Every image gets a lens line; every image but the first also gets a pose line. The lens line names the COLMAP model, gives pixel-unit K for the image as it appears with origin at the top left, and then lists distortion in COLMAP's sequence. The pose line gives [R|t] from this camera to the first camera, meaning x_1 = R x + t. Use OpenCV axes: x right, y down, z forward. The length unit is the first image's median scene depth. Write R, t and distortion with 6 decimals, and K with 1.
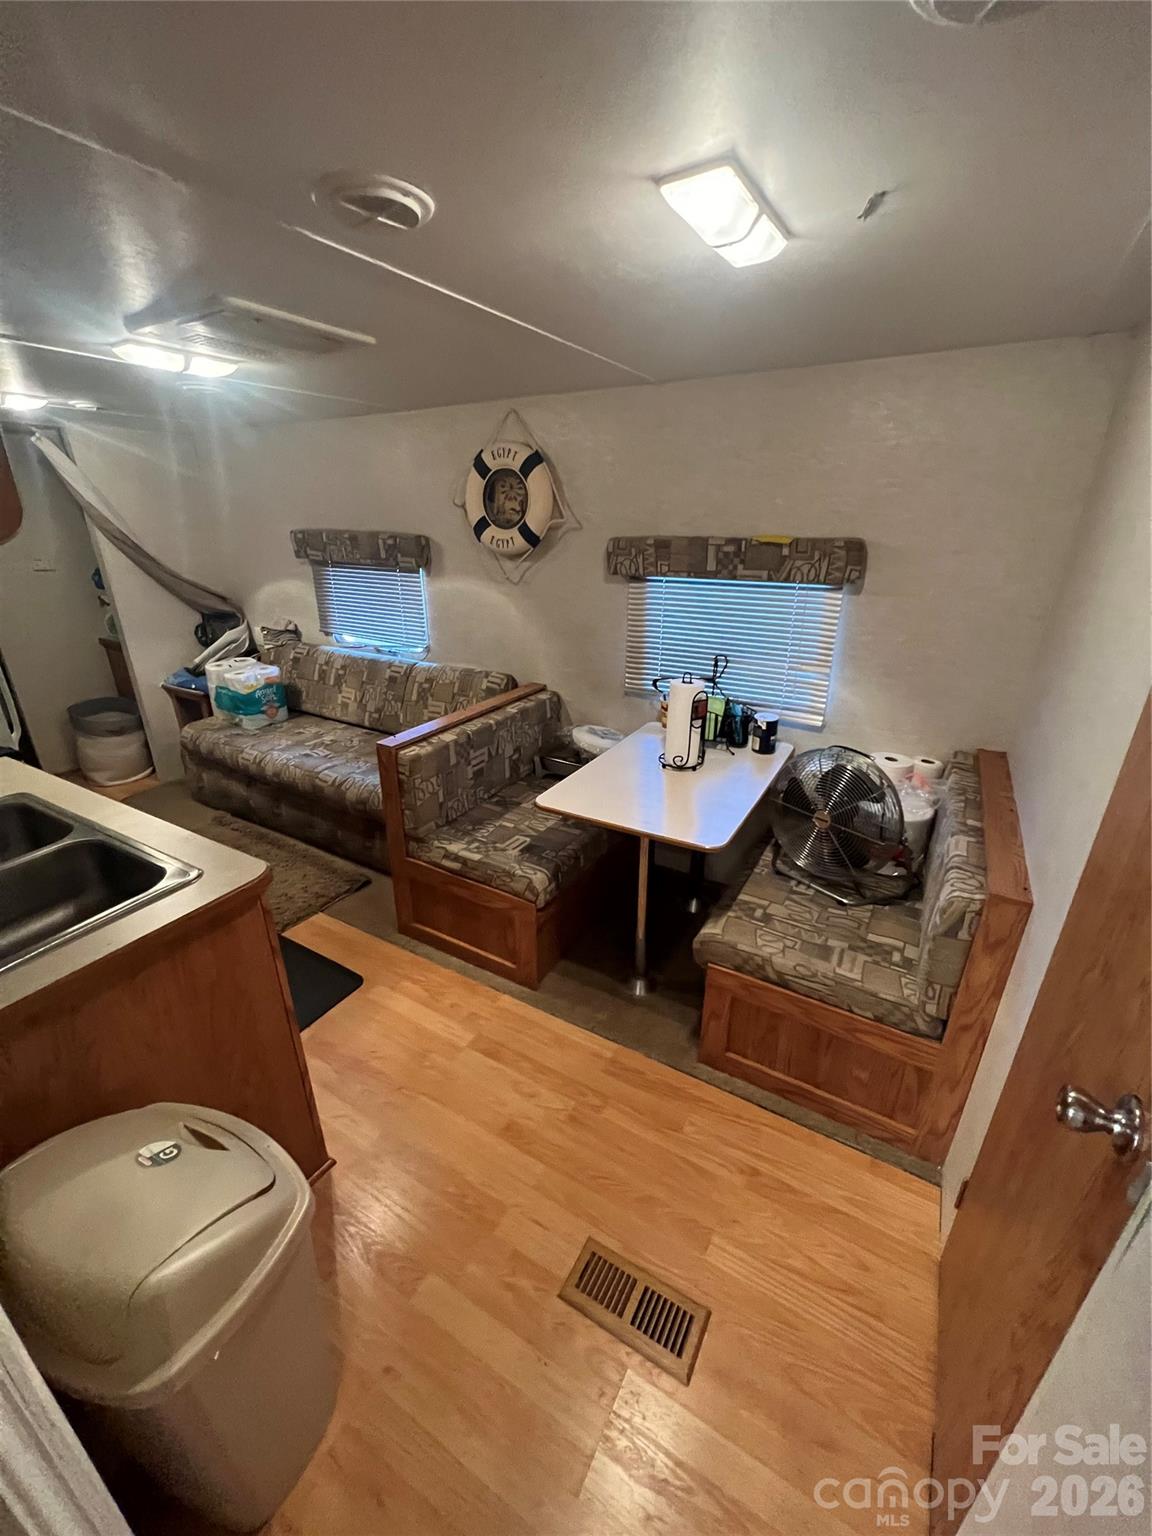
lens RADIAL K [[611.9, 0, 577.7], [0, 611.9, 763.8], [0, 0, 1]] dist [-0.002943, 0.000092]
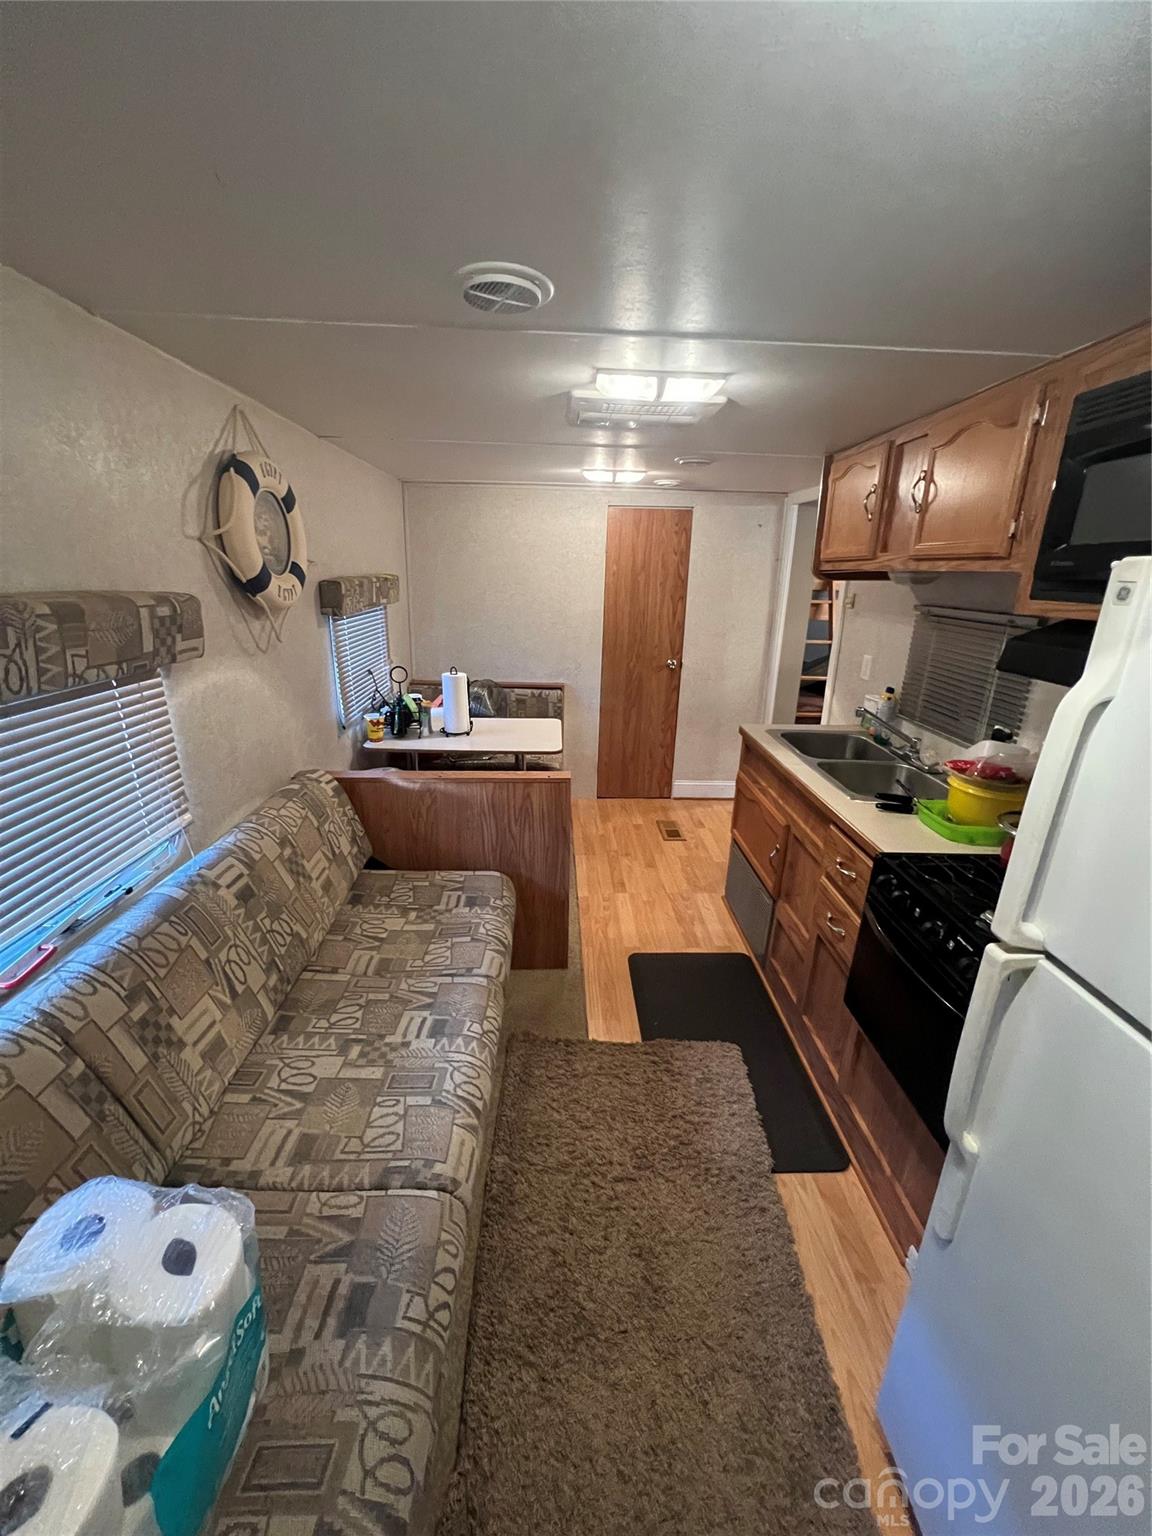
lens RADIAL K [[614.8, 0, 576.6], [0, 614.8, 761.4], [0, 0, 1]] dist [-0.003611, 0.000060]
pose [[-0.532219, -0.265556, 0.803880, -0.924347], [0.295097, 0.831791, 0.470150, -0.432747], [-0.793512, 0.487445, -0.364330, 1.079272]]
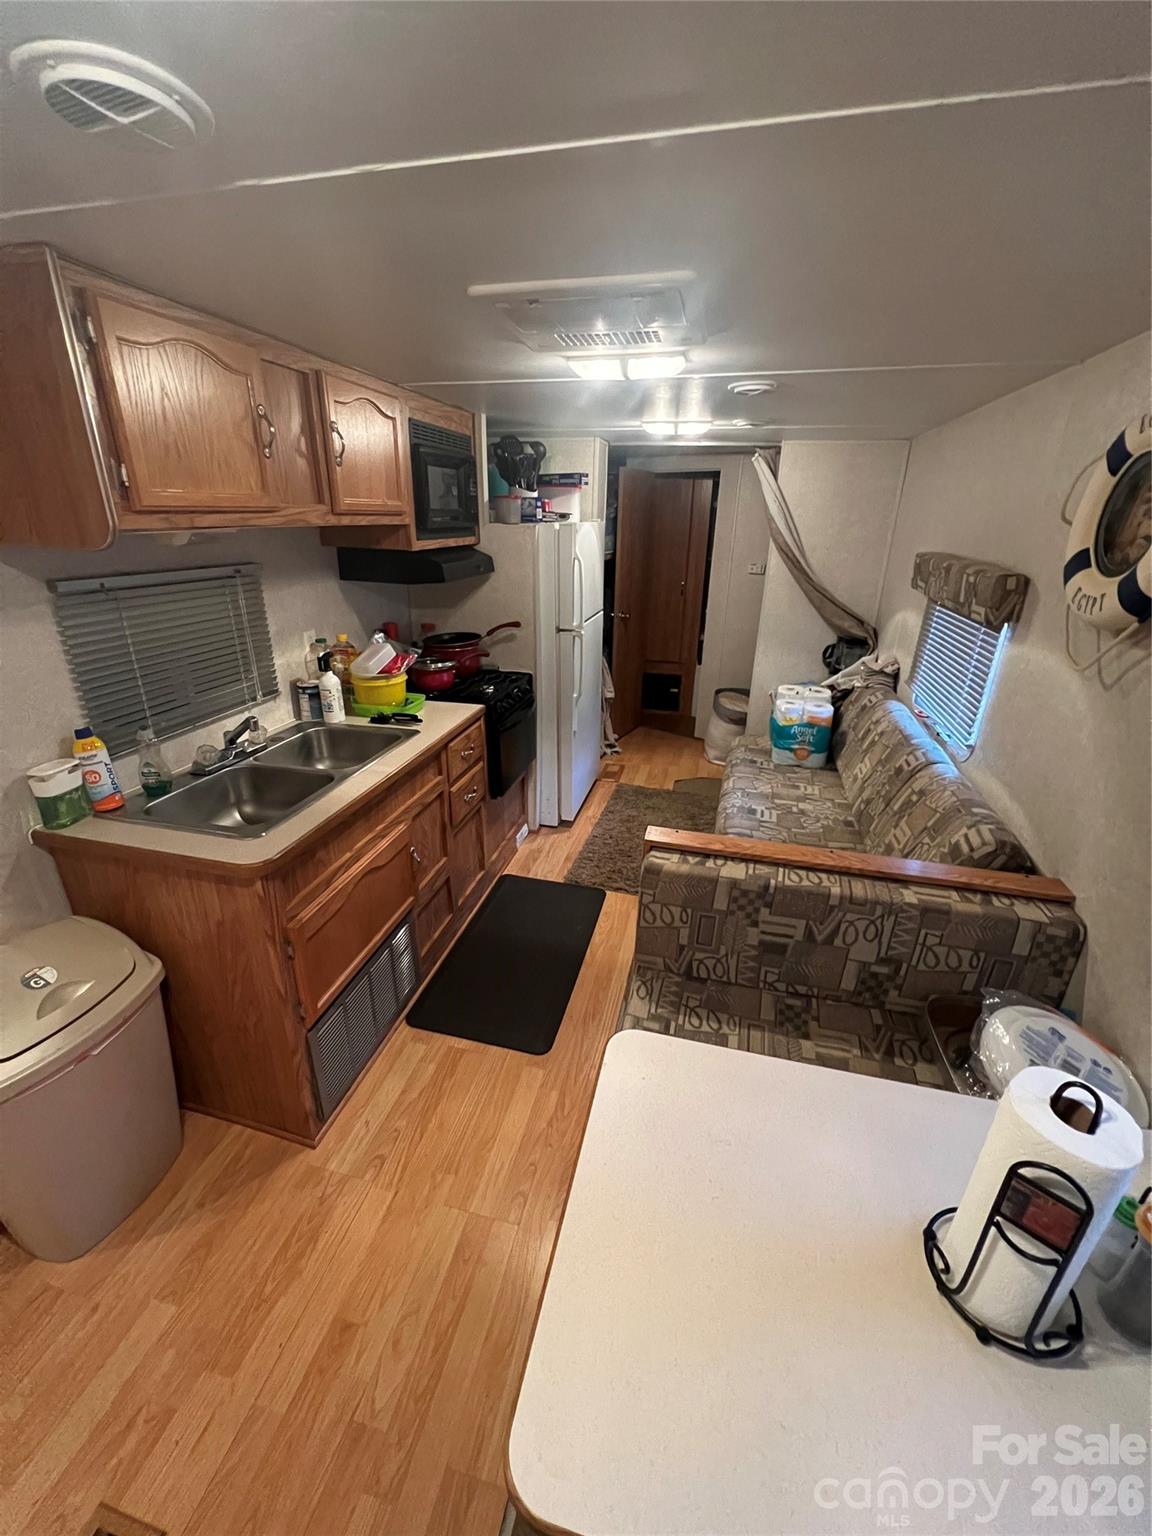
lens RADIAL K [[611.9, 0, 577.7], [0, 611.9, 763.8], [0, 0, 1]] dist [-0.002943, 0.000092]
pose [[0.284709, 0.363535, -0.887008, 0.242720], [-0.377662, 0.893005, 0.244772, -0.208261], [0.881086, 0.265301, 0.391540, 0.474170]]
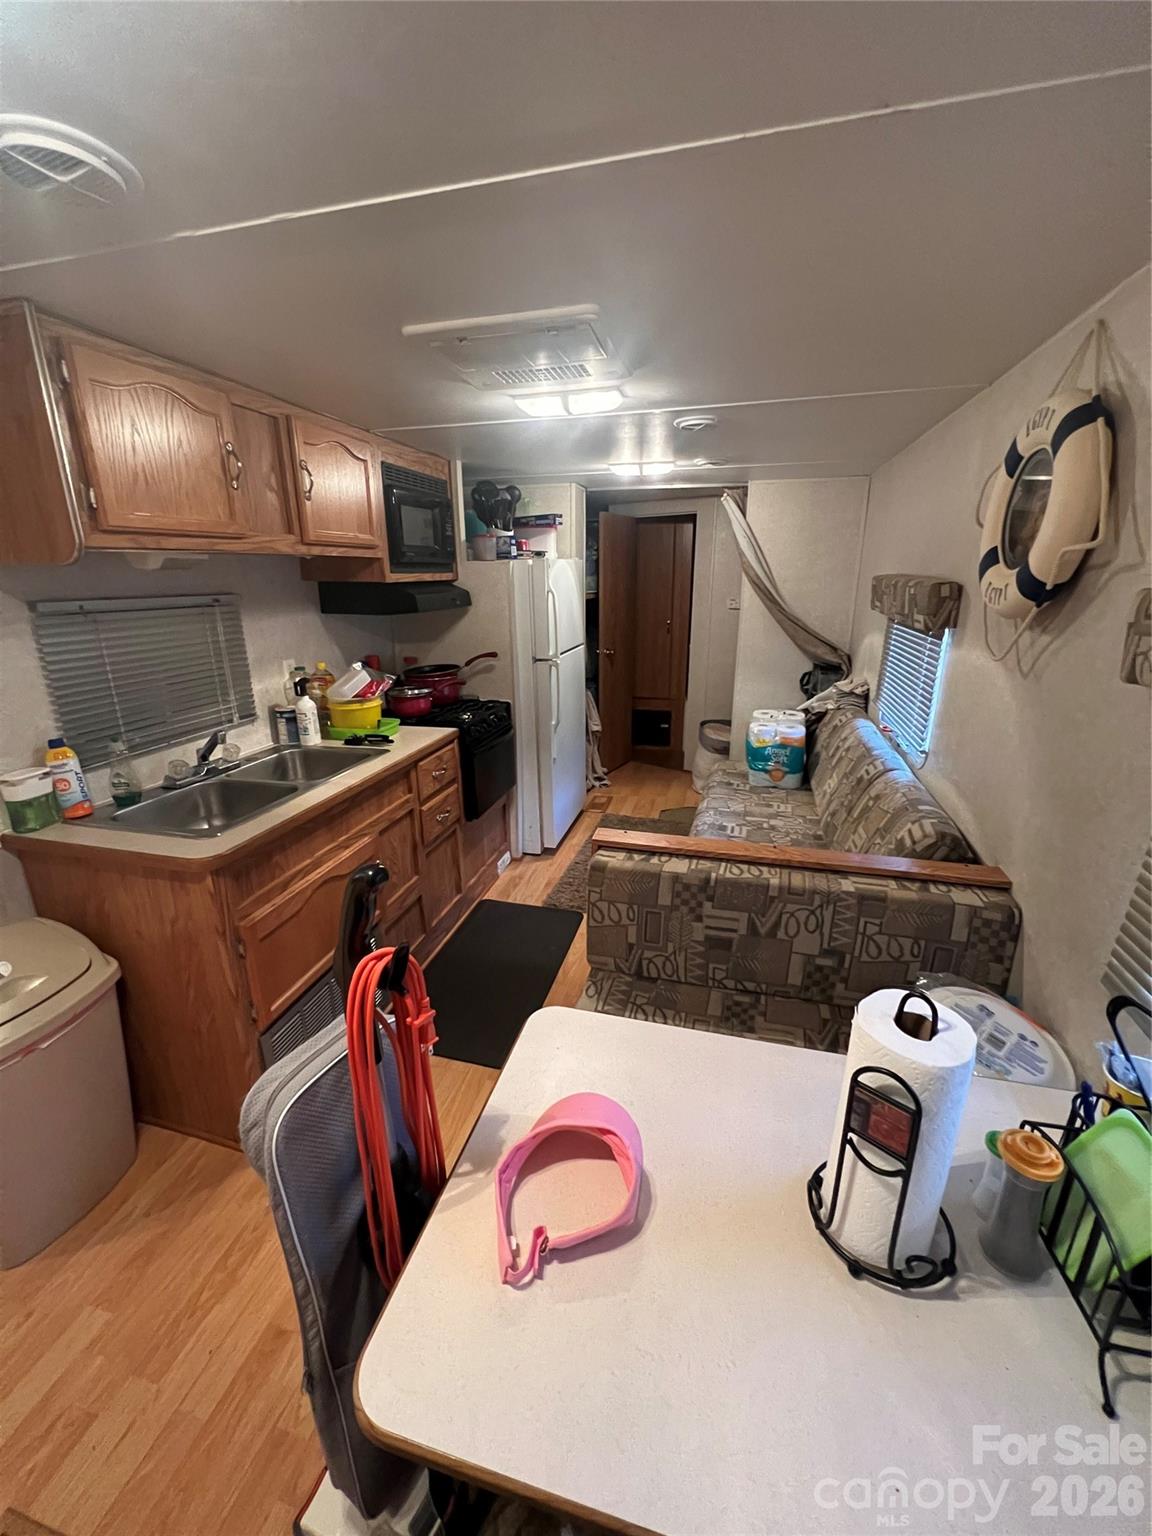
lens RADIAL K [[611.9, 0, 577.7], [0, 611.9, 763.8], [0, 0, 1]] dist [-0.002943, 0.000092]
pose [[0.271803, 0.282649, -0.919909, 0.295183], [-0.356816, 0.917361, 0.176439, -0.192673], [0.893759, 0.280282, 0.350195, 0.536635]]
